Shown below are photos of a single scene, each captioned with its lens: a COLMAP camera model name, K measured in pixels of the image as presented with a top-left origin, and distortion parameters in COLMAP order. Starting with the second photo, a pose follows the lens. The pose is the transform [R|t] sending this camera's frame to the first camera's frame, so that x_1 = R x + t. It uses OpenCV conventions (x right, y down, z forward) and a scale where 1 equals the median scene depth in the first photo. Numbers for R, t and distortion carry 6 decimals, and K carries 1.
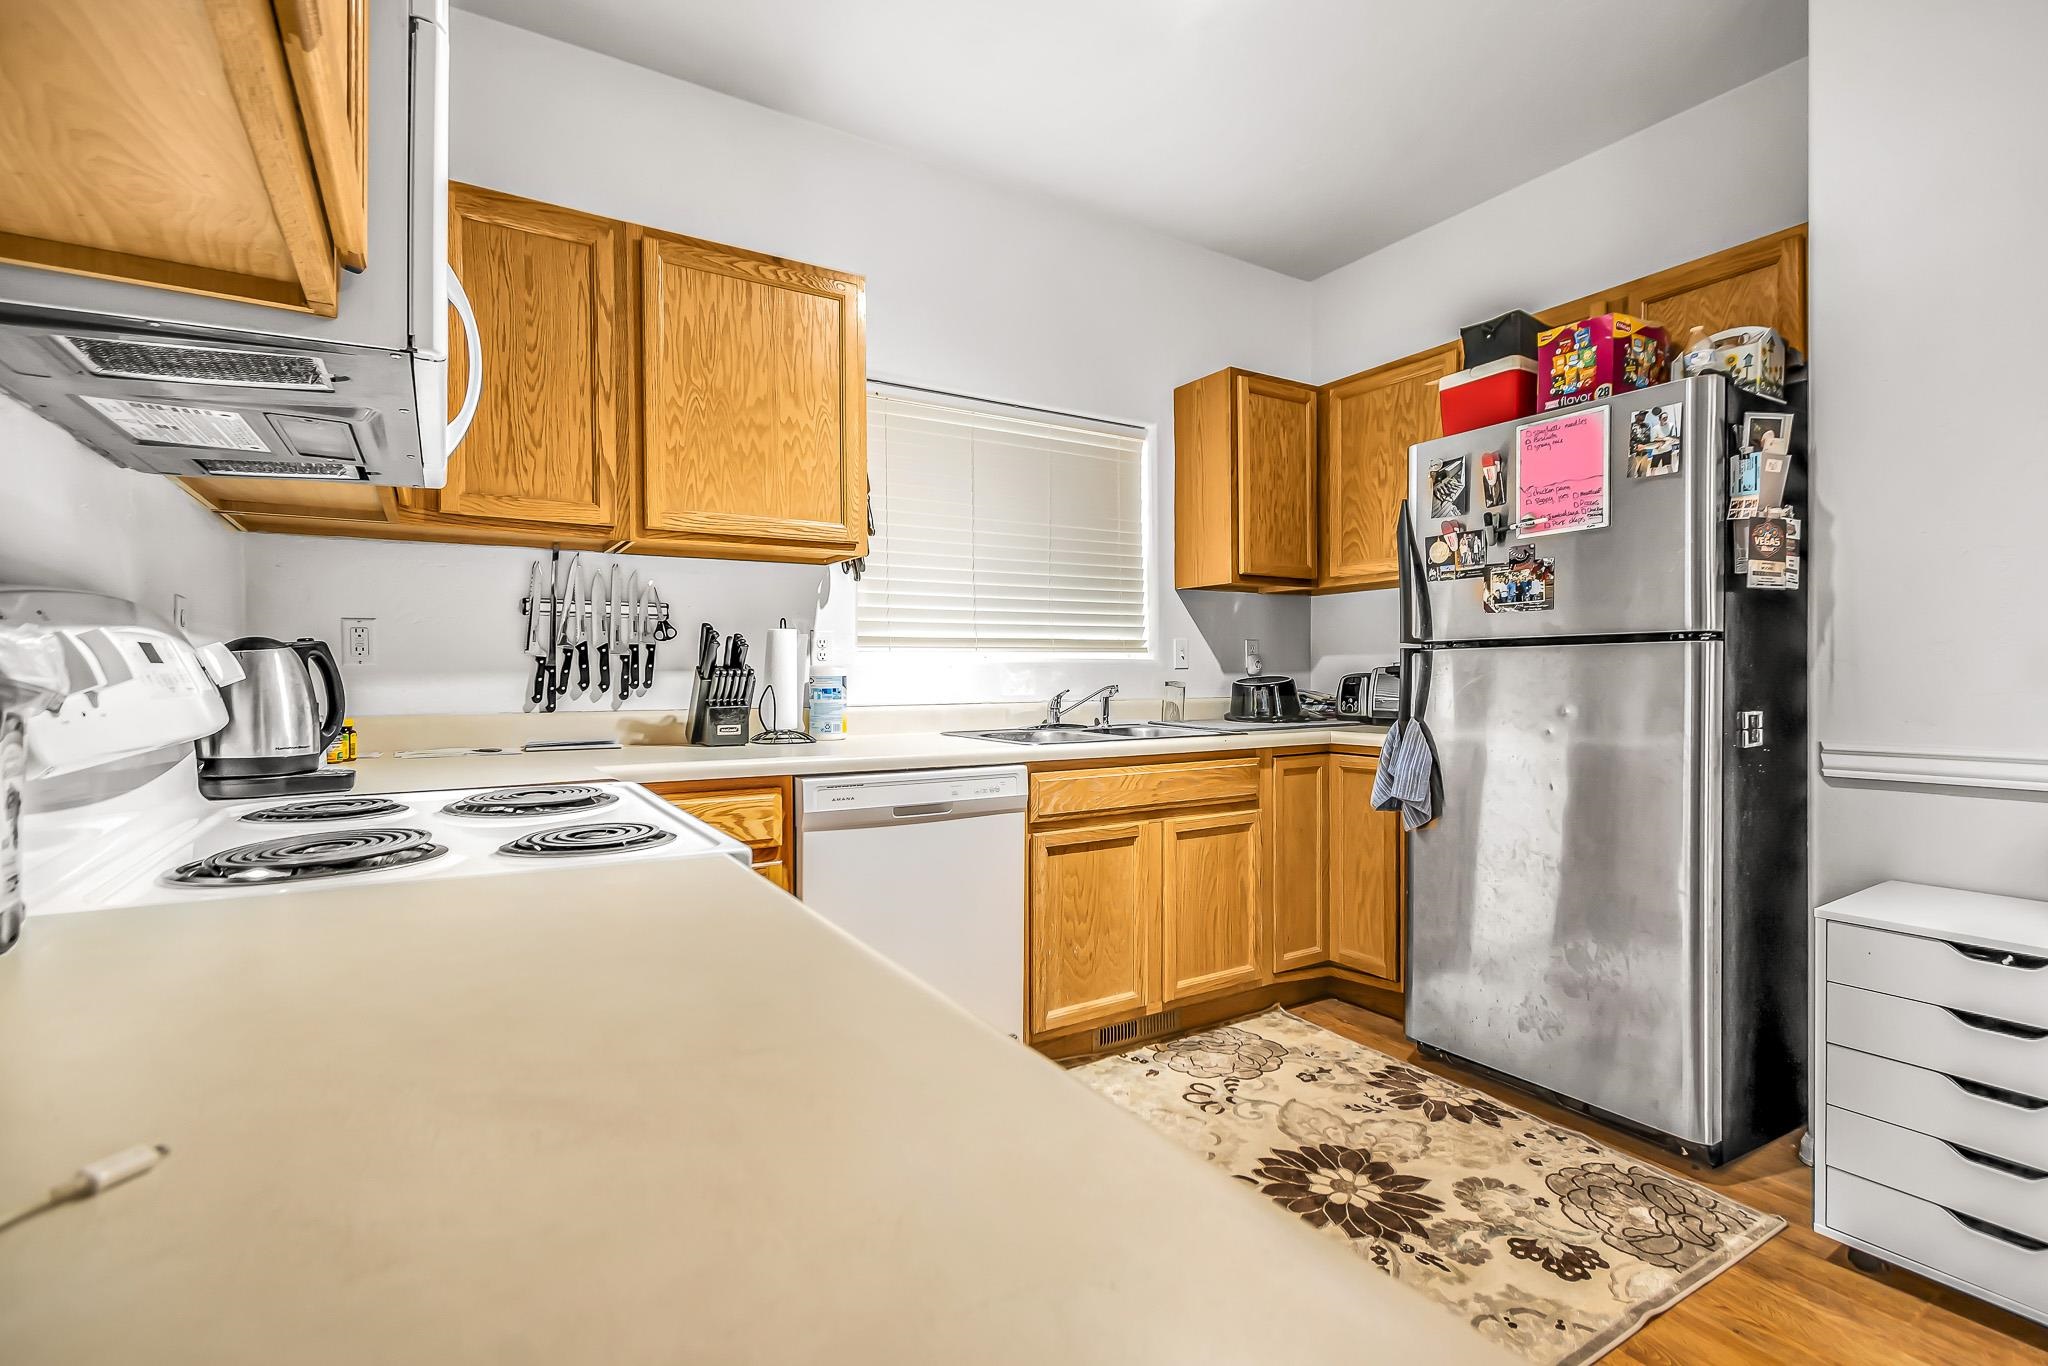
lens RADIAL K [[937.0, 0, 1026.8], [0, 937.0, 687.3], [0, 0, 1]] dist [0.004682, -0.002969]
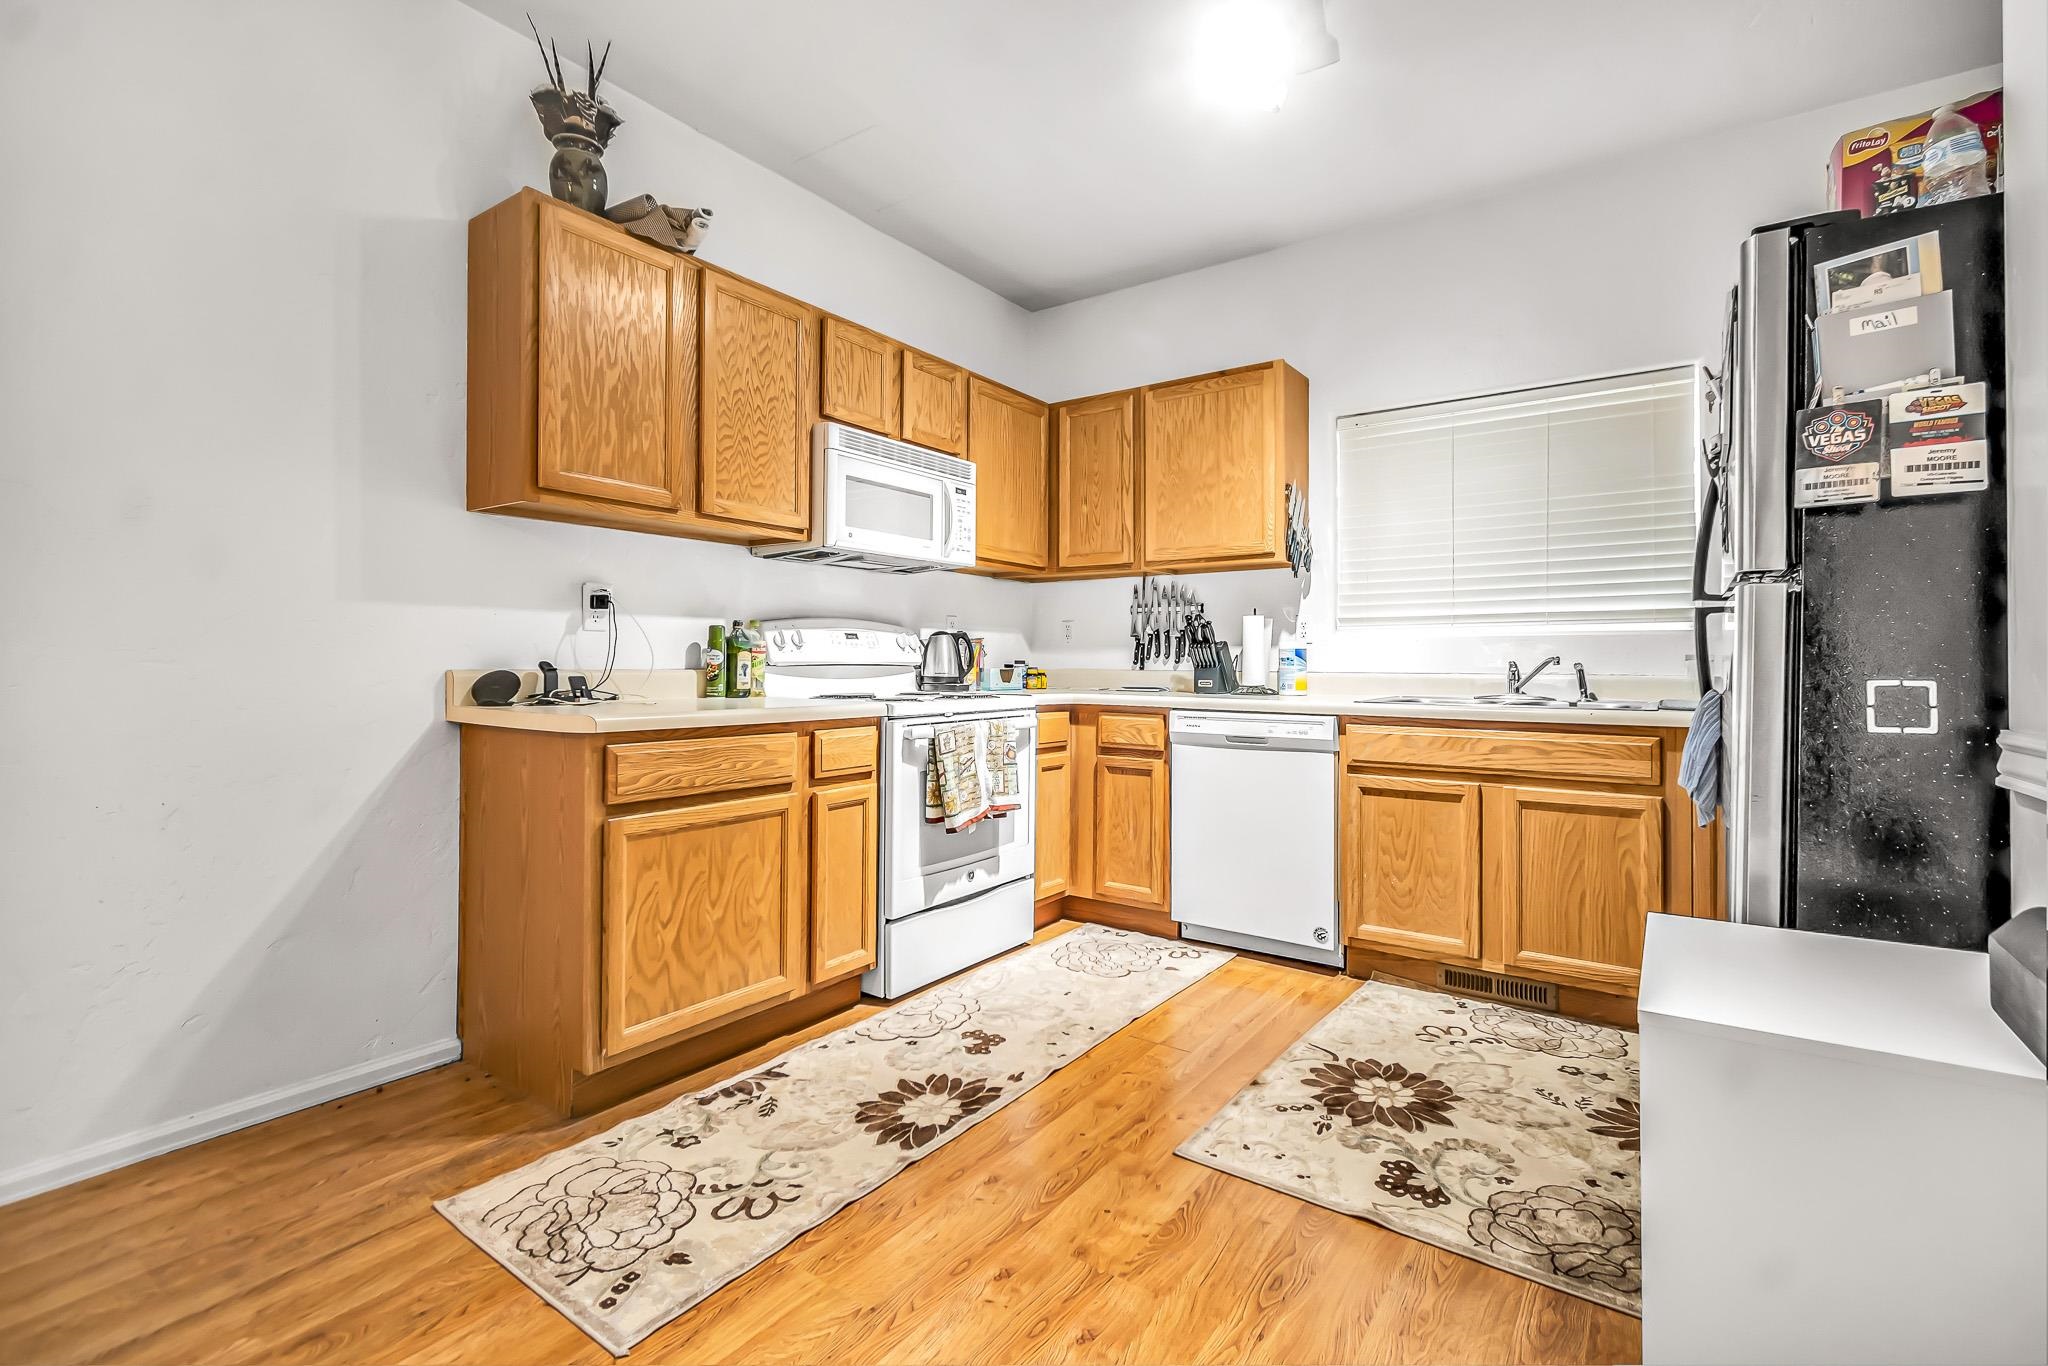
lens RADIAL K [[937.0, 0, 1014.1], [0, 937.0, 670.9], [0, 0, 1]] dist [0.004682, -0.002969]
pose [[0.373045, 0.012026, -0.927735, 1.042994], [-0.022115, 0.999747, 0.004067, 0.027134], [0.927550, 0.018999, 0.373217, 0.137156]]
